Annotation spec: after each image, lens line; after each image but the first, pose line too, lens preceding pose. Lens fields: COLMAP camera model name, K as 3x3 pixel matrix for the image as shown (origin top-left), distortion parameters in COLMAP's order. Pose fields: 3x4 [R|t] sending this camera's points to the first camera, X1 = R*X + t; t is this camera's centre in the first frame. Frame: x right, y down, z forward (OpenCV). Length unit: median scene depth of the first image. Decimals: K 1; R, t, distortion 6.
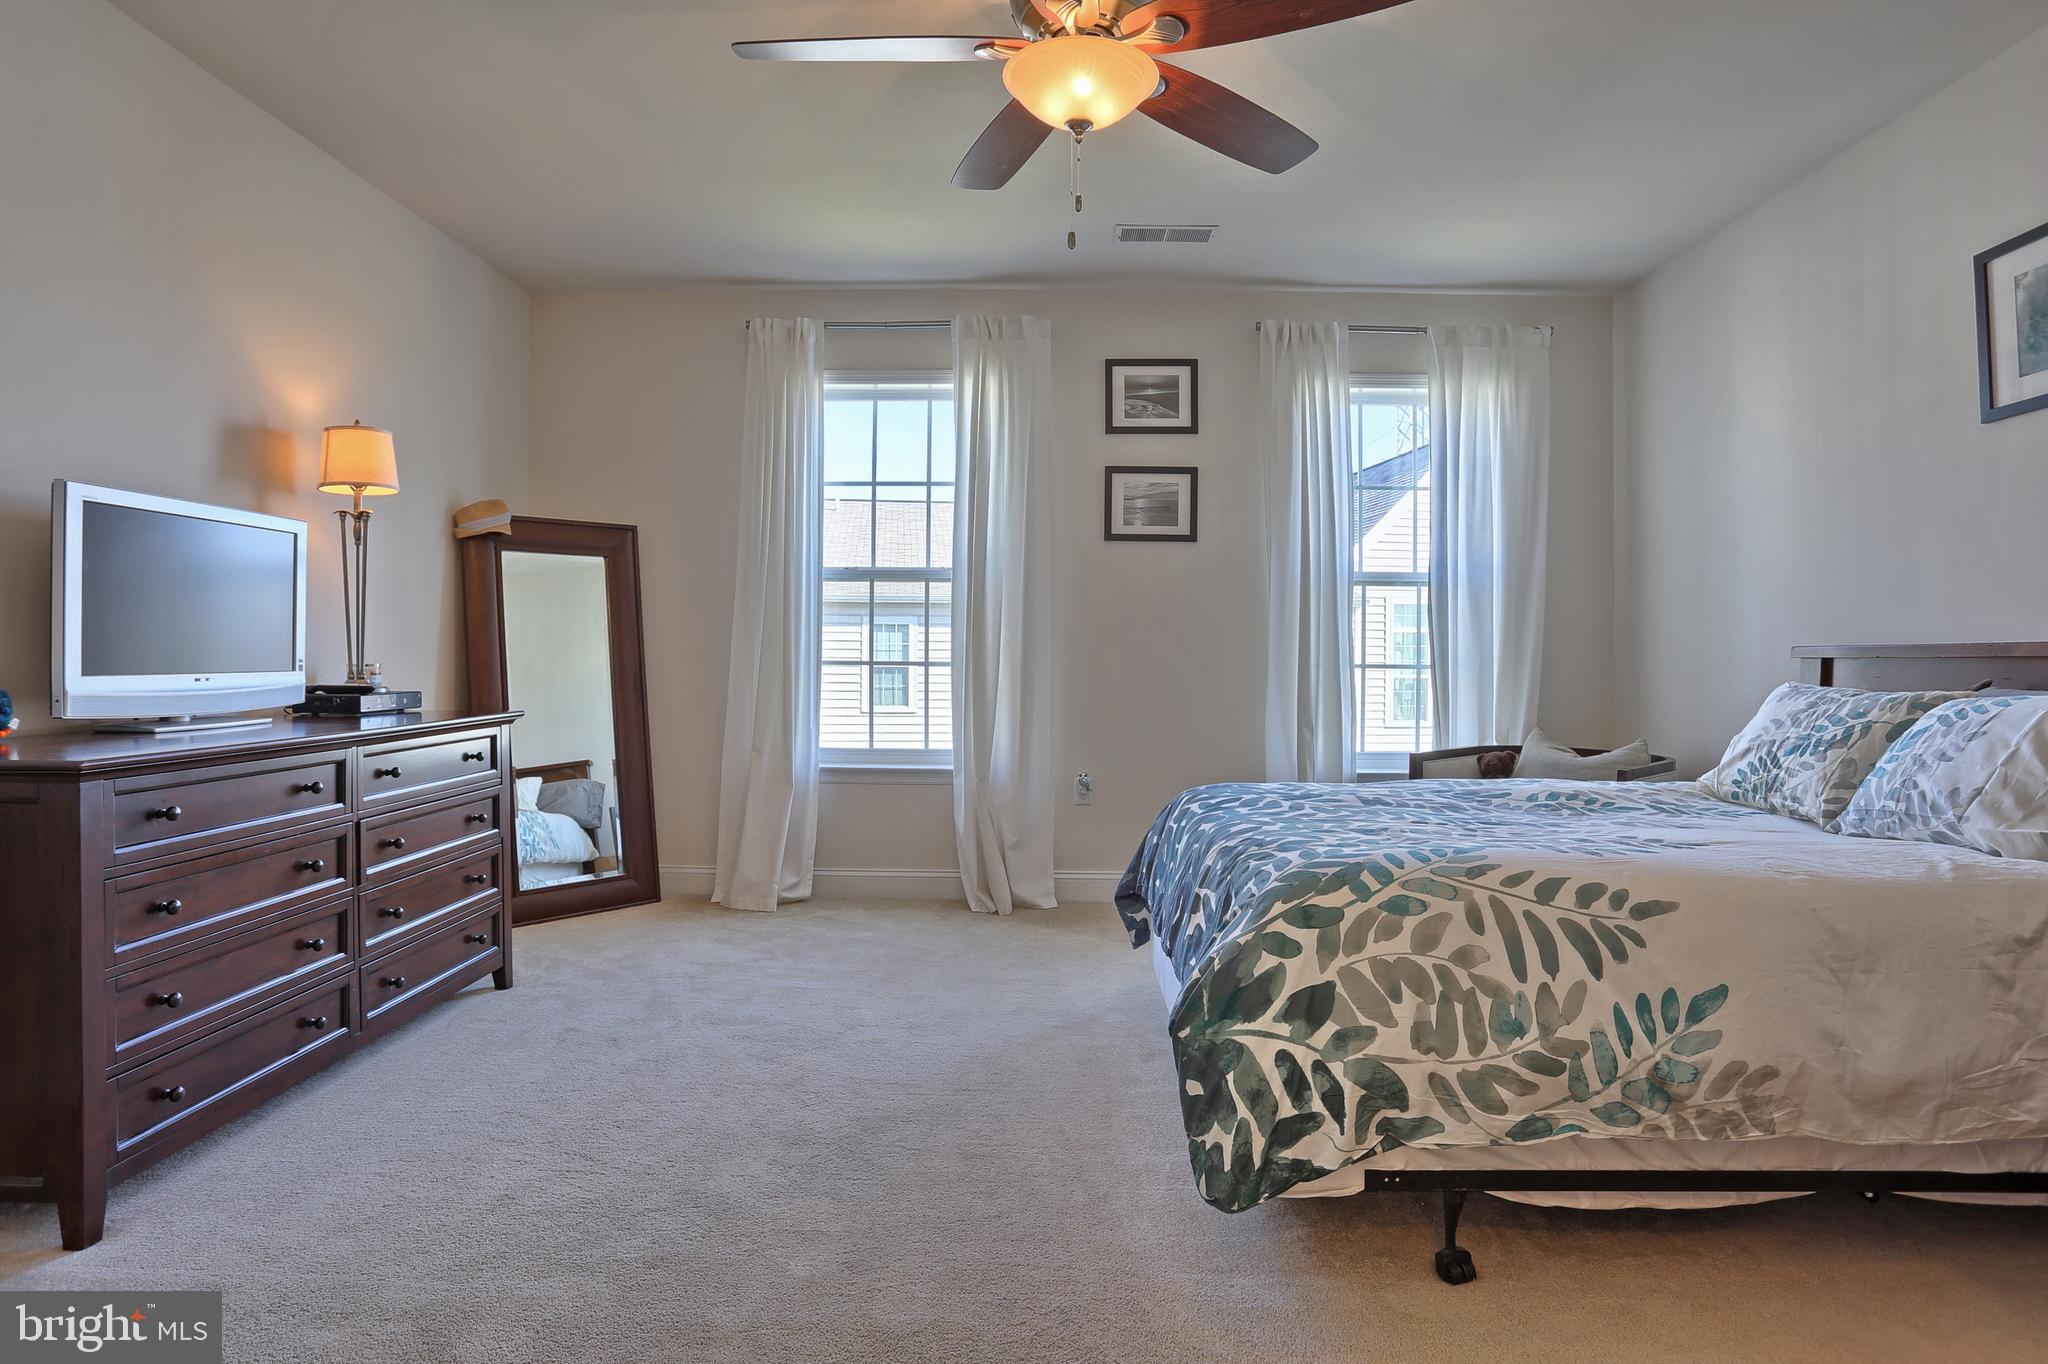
lens RADIAL K [[1101.2, 0, 991.6], [0, 1101.2, 643.5], [0, 0, 1]] dist [-0.058270, 0.027325]
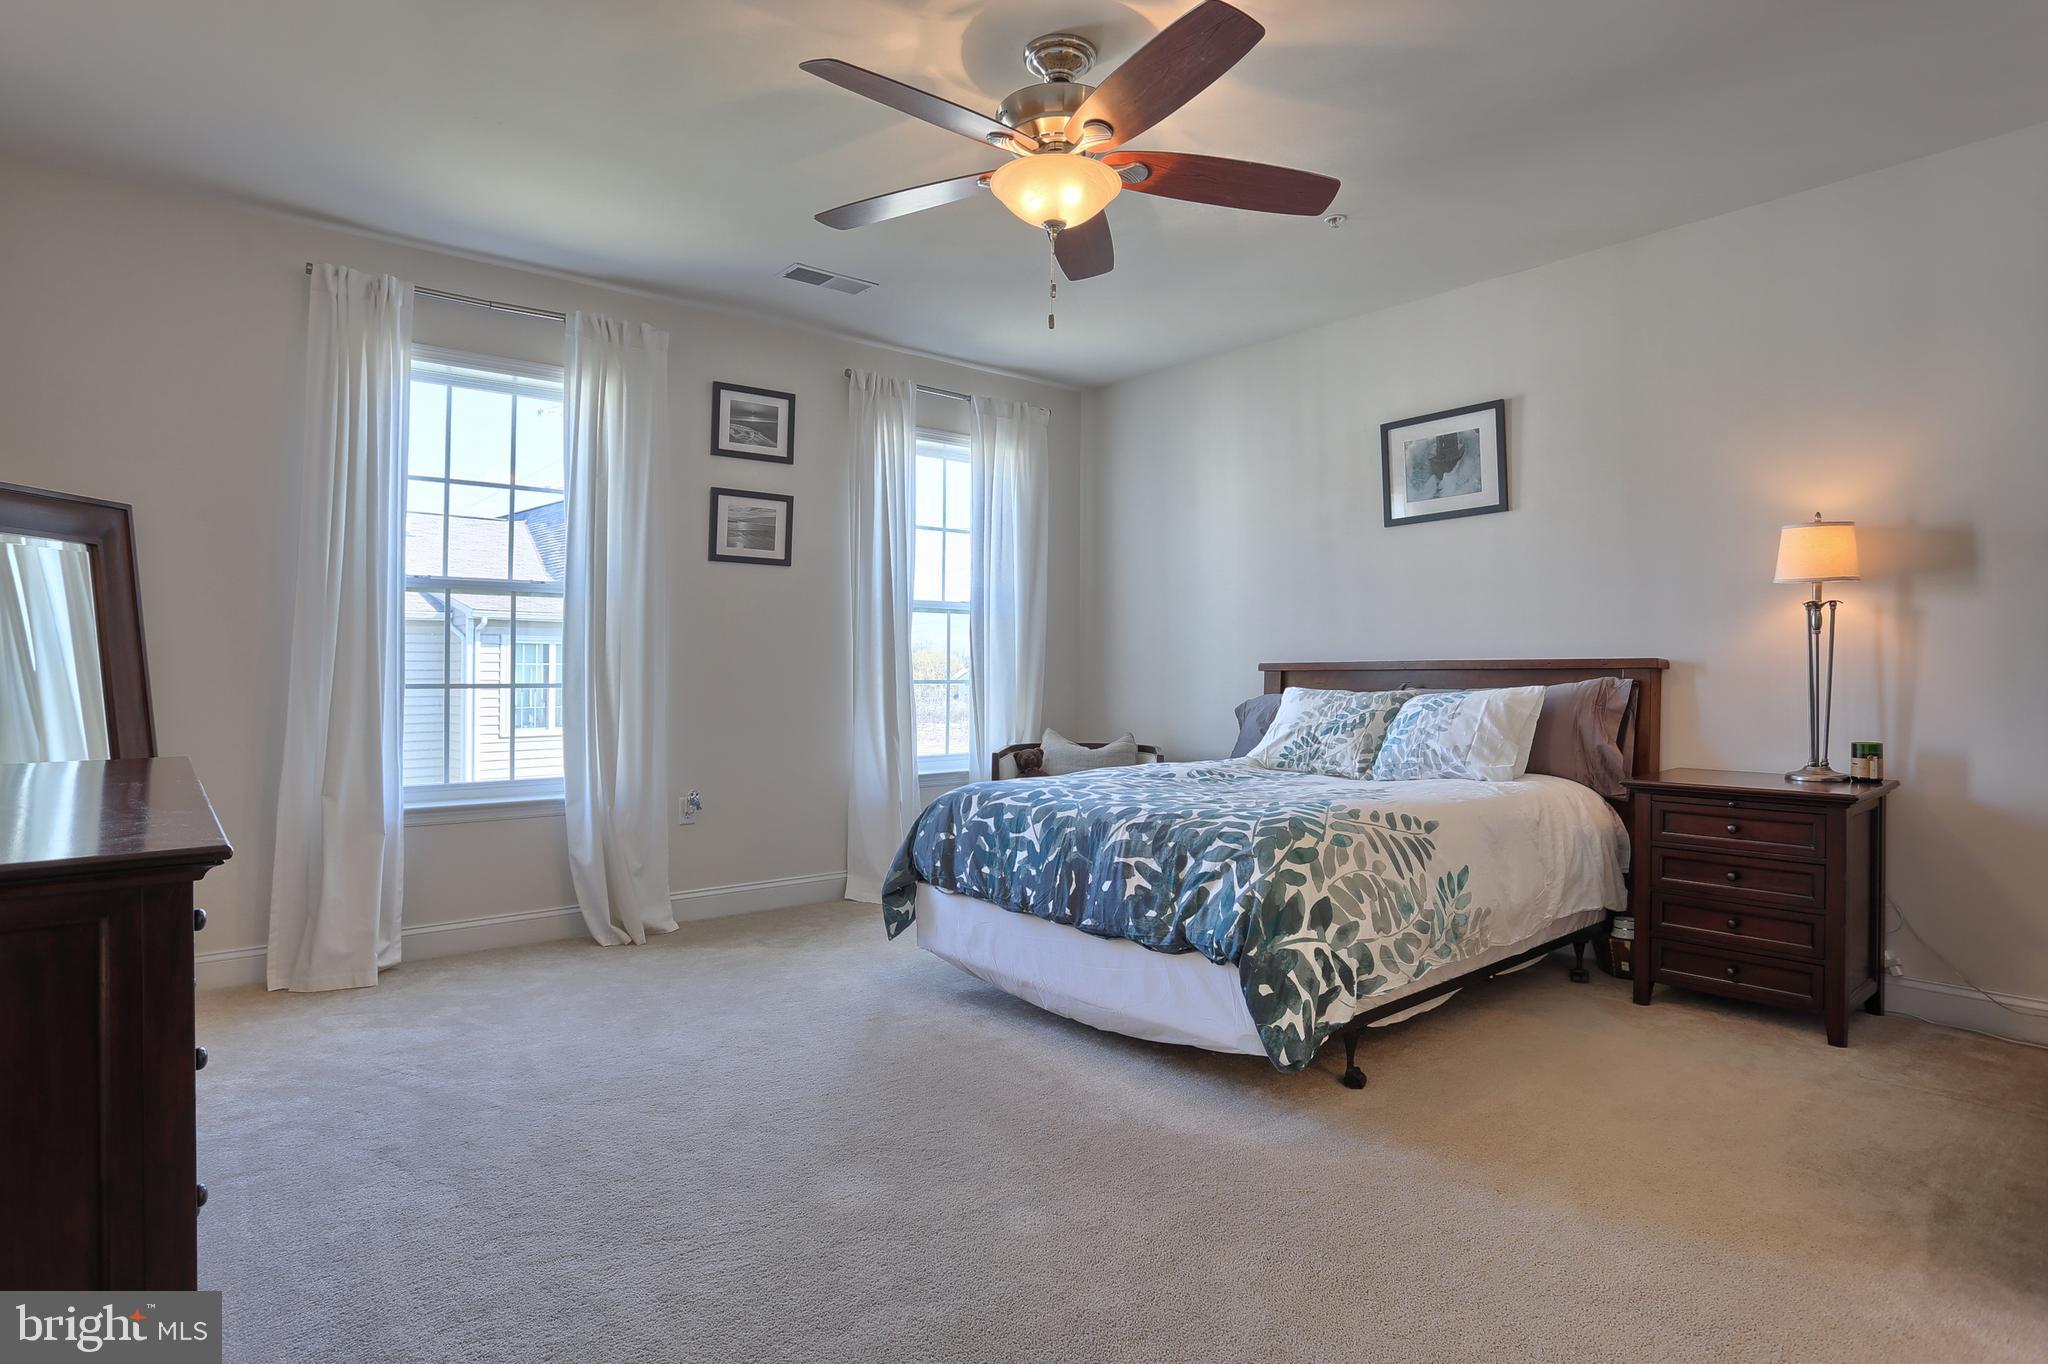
lens RADIAL K [[1101.2, 0, 986.9], [0, 1101.2, 668.8], [0, 0, 1]] dist [-0.058270, 0.027325]
pose [[0.758165, -0.006779, 0.652028, -0.548706], [0.001724, 0.999963, 0.008392, -0.003481], [-0.652061, -0.005238, 0.758149, 0.108958]]
